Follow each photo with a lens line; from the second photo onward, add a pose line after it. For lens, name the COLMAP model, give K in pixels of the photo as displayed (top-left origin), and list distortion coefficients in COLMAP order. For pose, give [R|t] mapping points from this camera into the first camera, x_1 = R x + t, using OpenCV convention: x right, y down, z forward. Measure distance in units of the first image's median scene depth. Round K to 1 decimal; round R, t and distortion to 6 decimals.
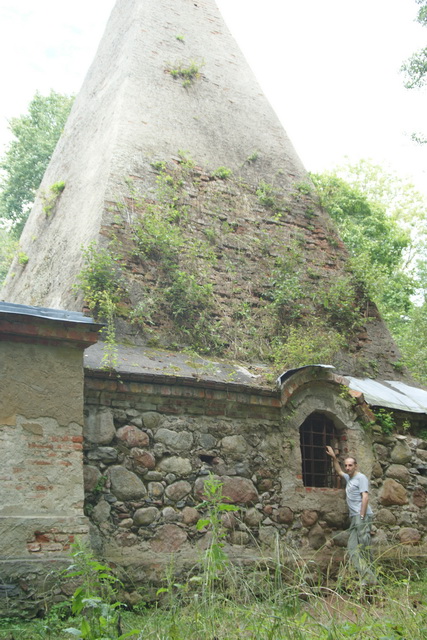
lens RADIAL K [[817.4, 0, 211.4], [0, 817.4, 320.3], [0, 0, 1]] dist [-0.115880, 0.000000]
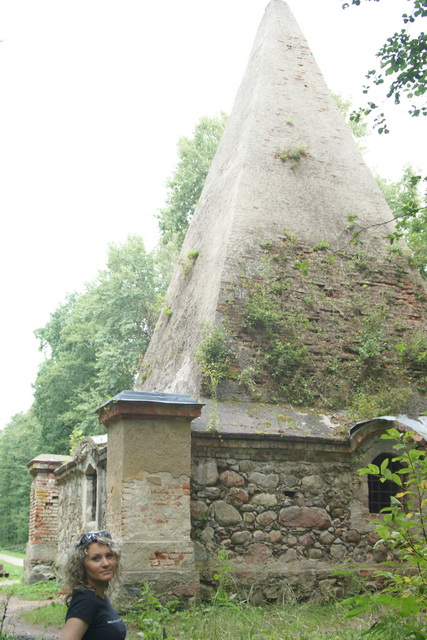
lens RADIAL K [[817.4, 0, 212.8], [0, 817.4, 319.9], [0, 0, 1]] dist [-0.115880, 0.000000]
pose [[0.974419, -0.016249, -0.224152, 0.150070], [0.026330, 0.998768, 0.042056, -0.149481], [0.223192, -0.046882, 0.973646, -0.266262]]
